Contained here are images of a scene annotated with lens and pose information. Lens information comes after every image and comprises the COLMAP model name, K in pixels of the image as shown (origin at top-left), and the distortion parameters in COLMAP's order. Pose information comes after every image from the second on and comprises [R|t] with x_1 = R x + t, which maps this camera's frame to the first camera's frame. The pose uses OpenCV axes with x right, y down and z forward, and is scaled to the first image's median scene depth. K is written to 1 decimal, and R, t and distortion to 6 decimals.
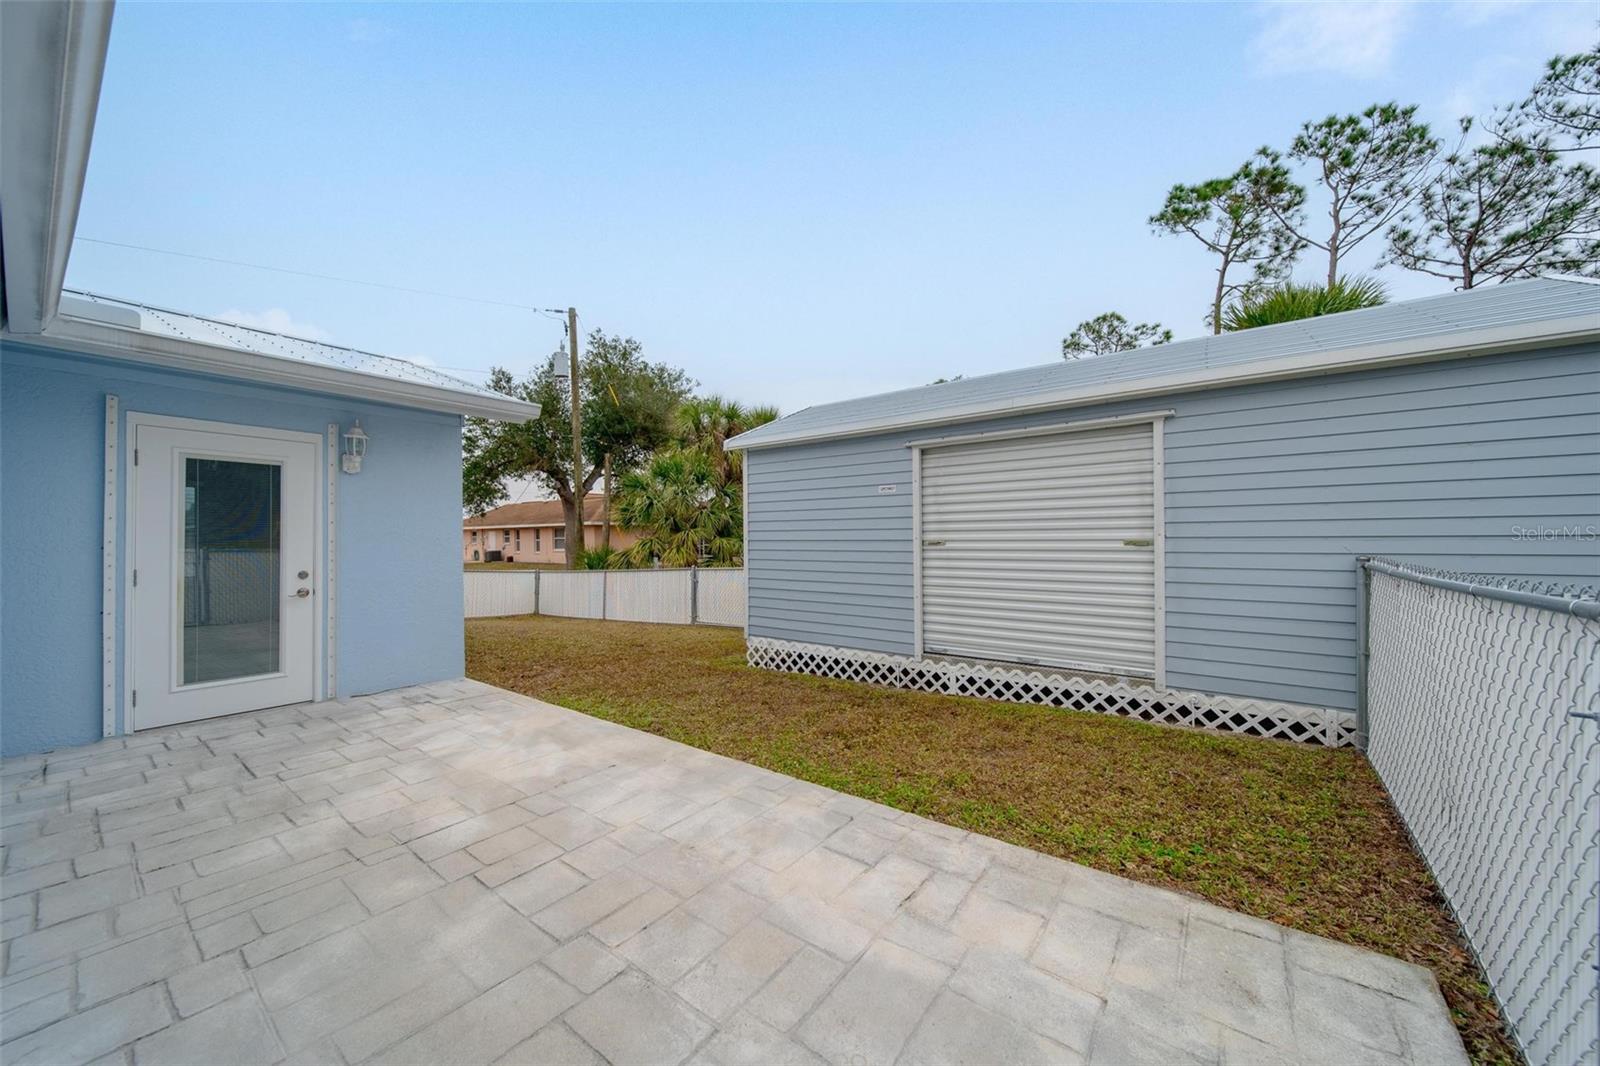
lens RADIAL K [[555.9, 0, 791.0], [0, 555.9, 540.1], [0, 0, 1]] dist [0.006134, -0.003038]
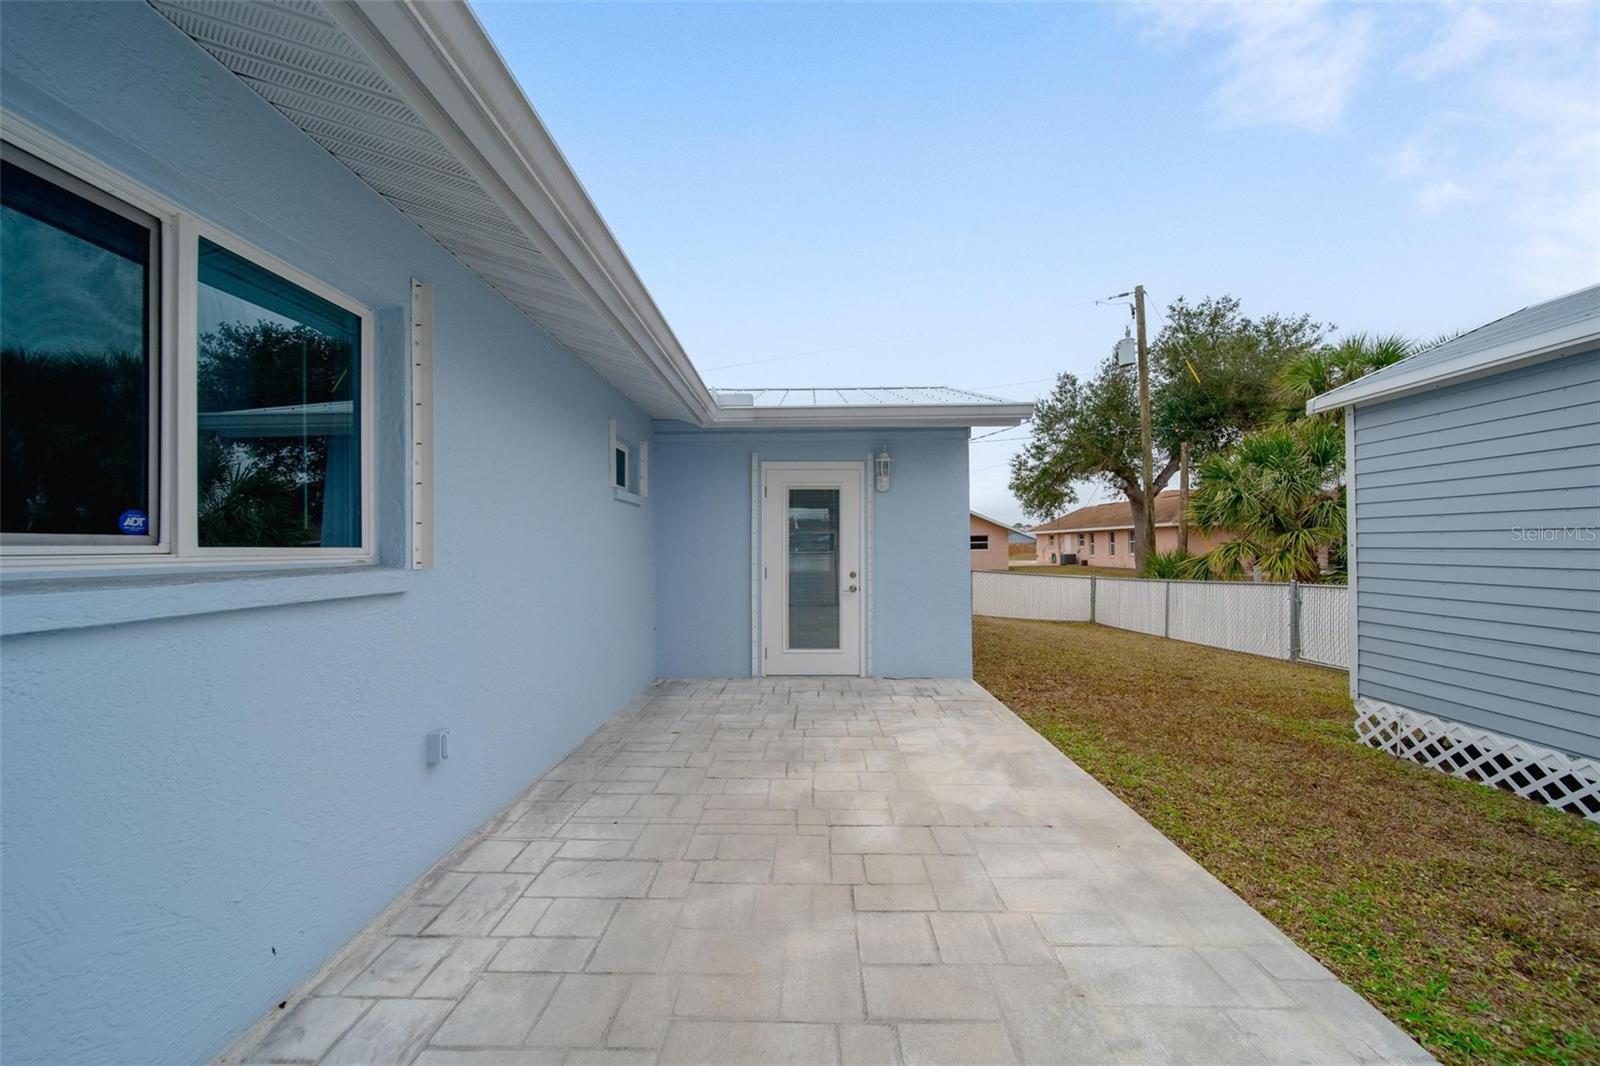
lens RADIAL K [[565.8, 0, 821.5], [0, 565.8, 545.2], [0, 0, 1]] dist [-0.000248, -0.001580]
pose [[0.607188, 0.001306, -0.794557, 0.069155], [0.001740, 0.999994, 0.002973, -0.005729], [0.794556, -0.003187, 0.607183, 0.115745]]
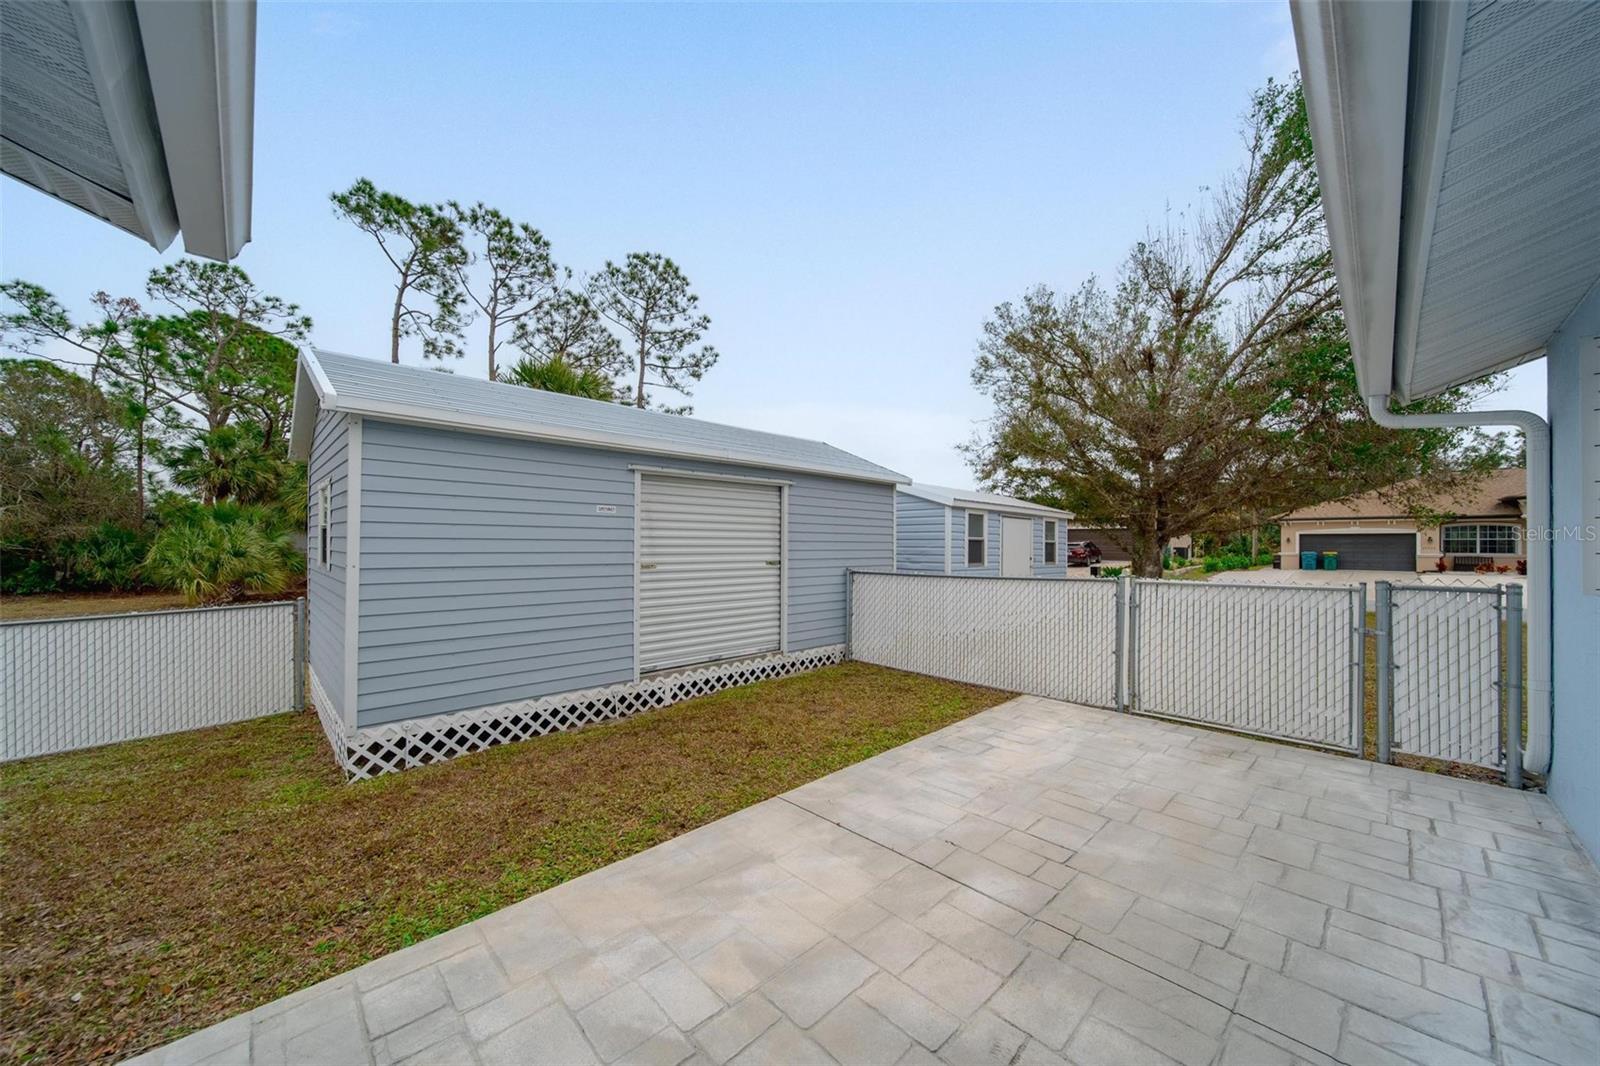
lens RADIAL K [[573.4, 0, 798.4], [0, 573.4, 546.1], [0, 0, 1]] dist [0.000890, -0.000116]
pose [[0.166373, 0.007693, 0.986033, -0.633524], [-0.001765, 0.999970, -0.007504, -0.020557], [-0.986061, -0.000492, 0.166381, 0.458972]]
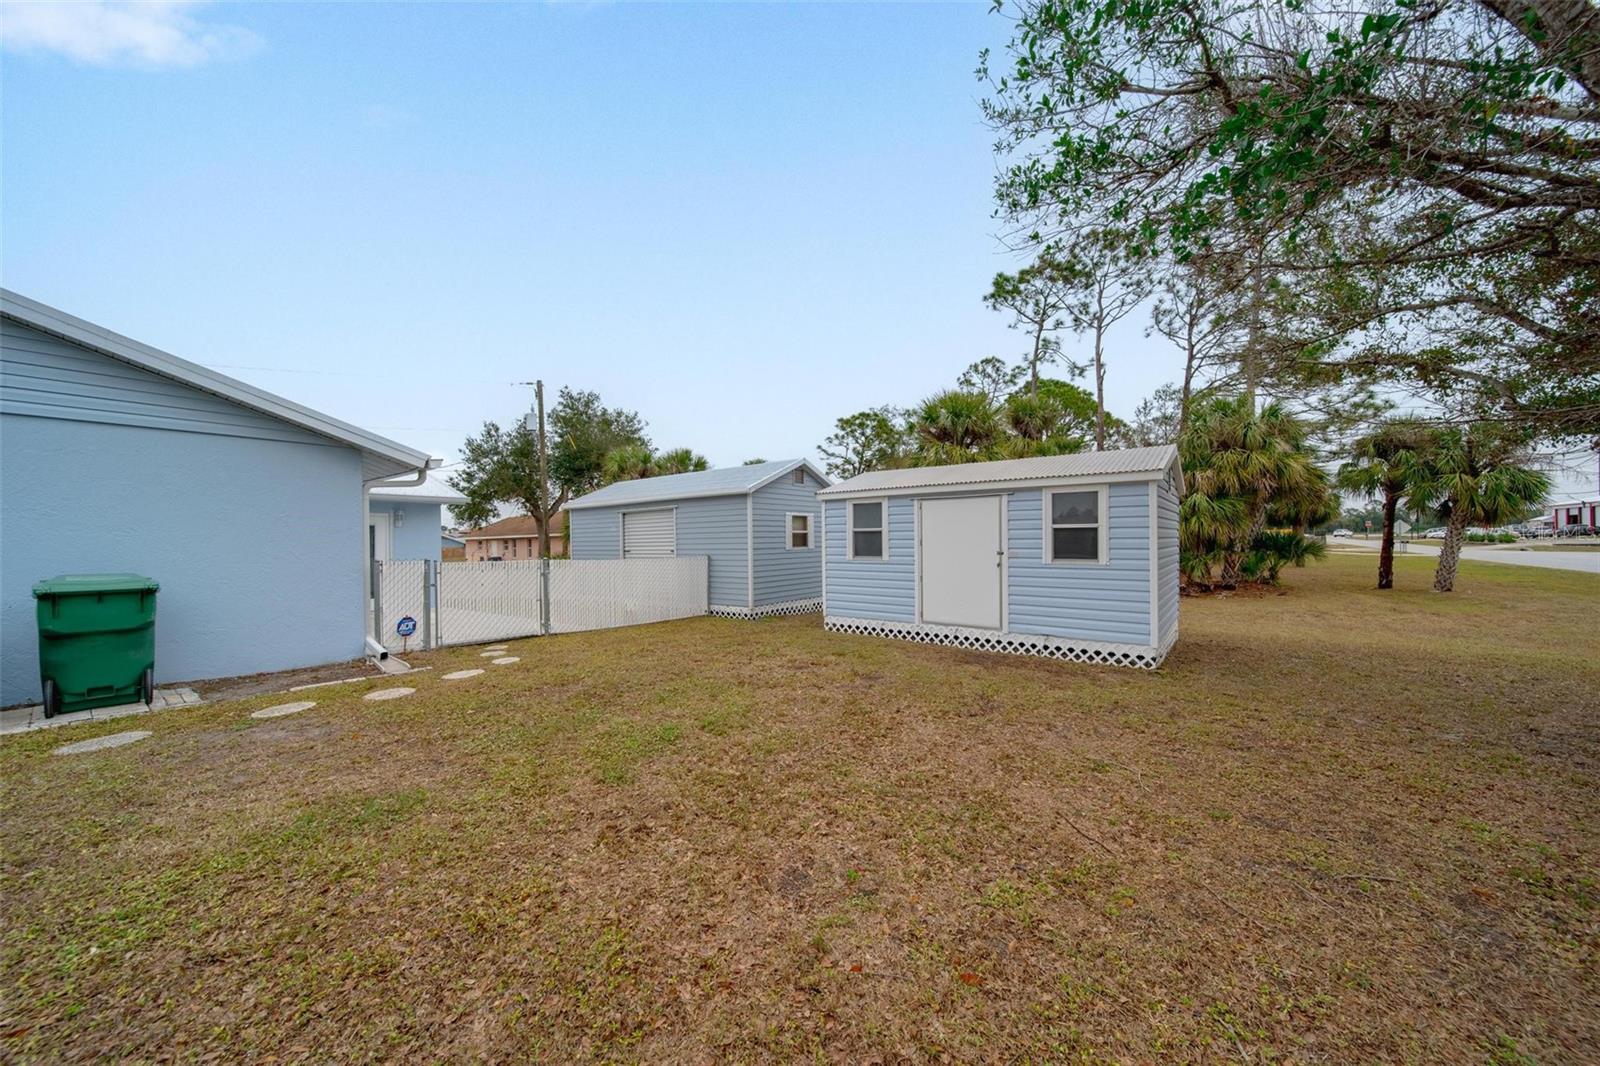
lens RADIAL K [[572.2, 0, 775.8], [0, 572.2, 549.5], [0, 0, 1]] dist [-0.000357, -0.000073]
pose [[0.998506, -0.003601, -0.054531, 0.881707], [0.003905, 0.999977, 0.005460, -0.010279], [0.054510, -0.005665, 0.998497, -1.268215]]
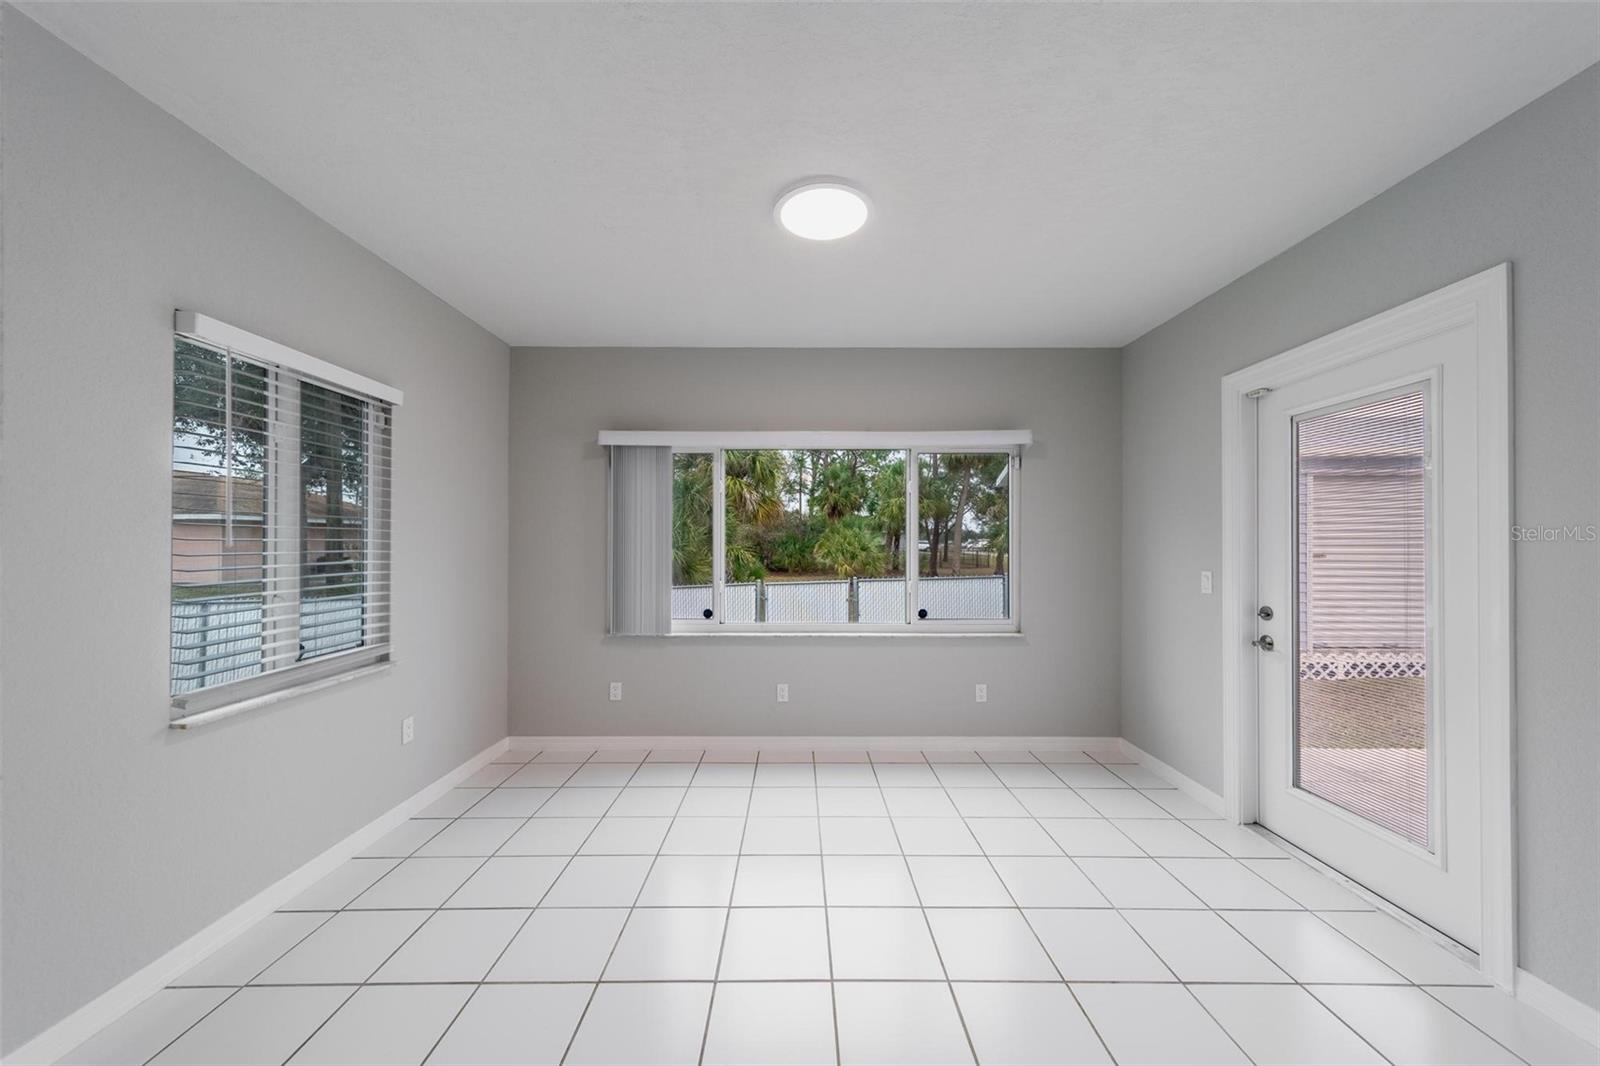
lens RADIAL K [[559.8, 0, 804.0], [0, 559.8, 544.7], [0, 0, 1]] dist [0.000125, -0.000018]
pose [[0.808299, 0.011231, 0.588664, -1.136142], [-0.008793, 0.999937, -0.007004, 0.000453], [-0.588706, 0.000486, 0.808347, 0.571822]]
